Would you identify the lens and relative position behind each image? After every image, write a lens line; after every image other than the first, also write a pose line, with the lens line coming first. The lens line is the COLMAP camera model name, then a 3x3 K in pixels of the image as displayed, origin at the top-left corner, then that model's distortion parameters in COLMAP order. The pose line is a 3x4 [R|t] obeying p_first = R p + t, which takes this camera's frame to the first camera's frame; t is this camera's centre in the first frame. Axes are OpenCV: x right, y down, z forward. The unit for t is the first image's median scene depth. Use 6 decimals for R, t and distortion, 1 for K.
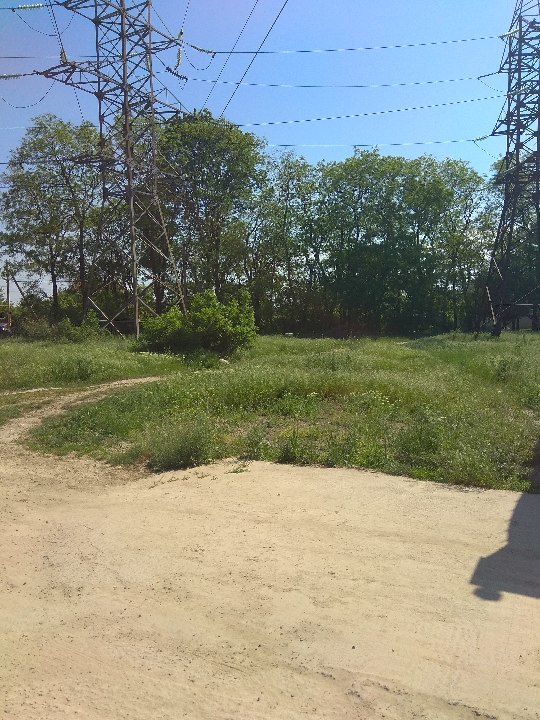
lens RADIAL K [[553.5, 0, 271.2], [0, 553.5, 358.7], [0, 0, 1]] dist [0.096671, -0.138870]
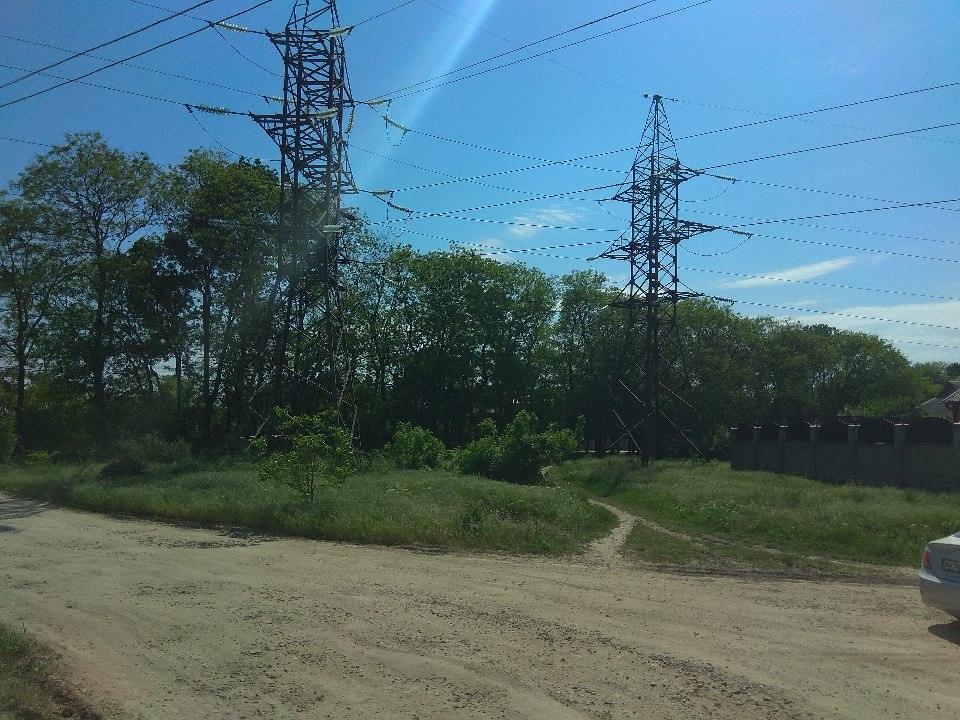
lens RADIAL K [[737.9, 0, 476.8], [0, 737.9, 361.9], [0, 0, 1]] dist [0.096671, -0.138870]
pose [[0.877013, 0.077977, 0.474098, -0.637859], [0.001470, 0.986302, -0.164942, 0.001506], [-0.480465, 0.145353, 0.864885, 0.001836]]
